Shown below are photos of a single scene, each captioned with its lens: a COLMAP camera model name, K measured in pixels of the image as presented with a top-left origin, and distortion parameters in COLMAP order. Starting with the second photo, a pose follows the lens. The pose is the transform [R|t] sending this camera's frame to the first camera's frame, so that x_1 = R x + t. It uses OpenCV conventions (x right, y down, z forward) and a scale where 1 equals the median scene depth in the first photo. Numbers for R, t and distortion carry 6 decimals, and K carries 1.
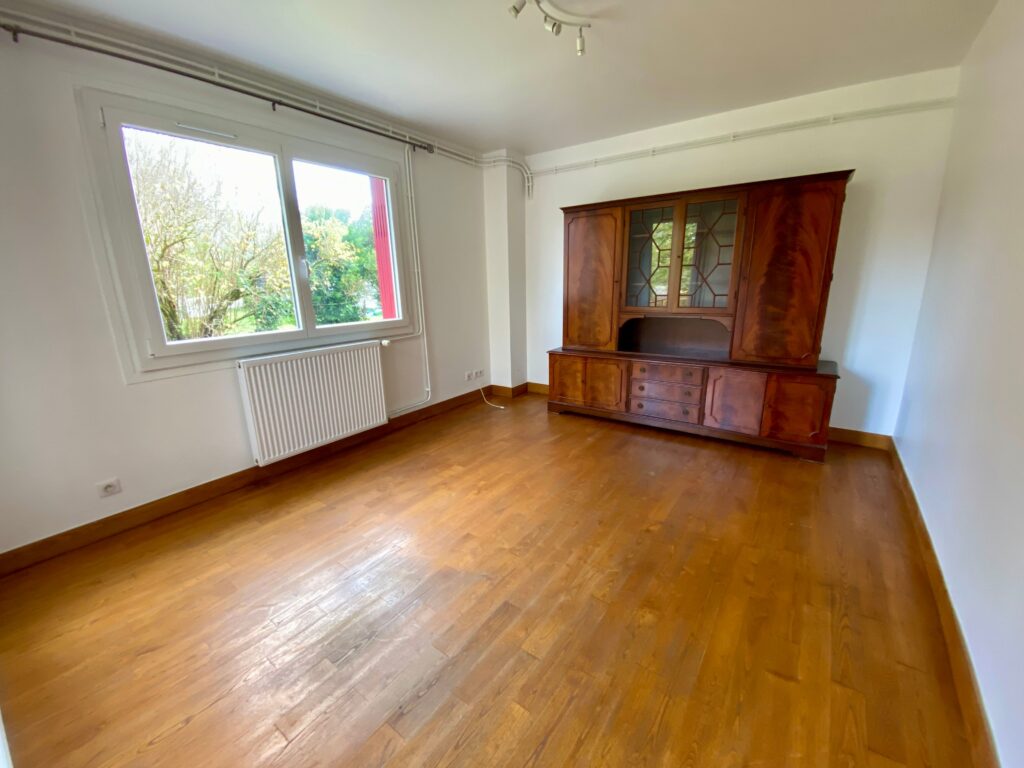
lens RADIAL K [[420.3, 0, 518.3], [0, 420.3, 383.8], [0, 0, 1]] dist [-0.017068, -0.008537]
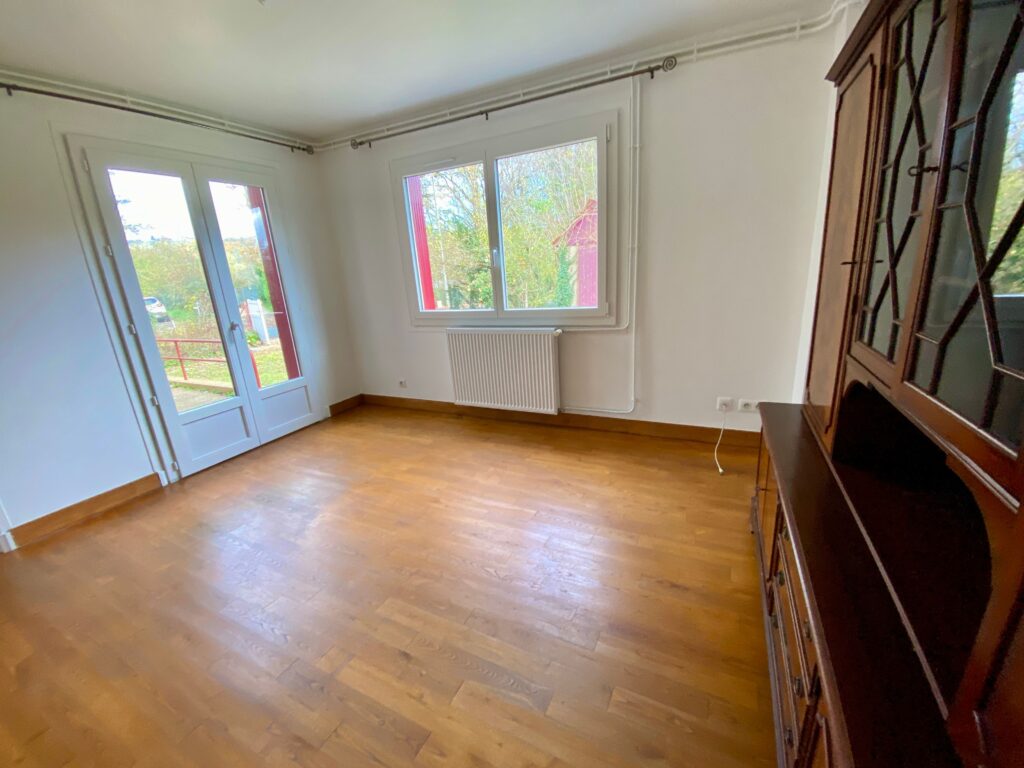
lens RADIAL K [[420.3, 0, 557.7], [0, 420.3, 390.4], [0, 0, 1]] dist [-0.017068, -0.008537]
pose [[0.158205, 0.276439, -0.947920, 0.715103], [-0.183063, 0.951579, 0.246953, -0.241456], [0.970288, 0.134460, 0.201150, 0.982086]]
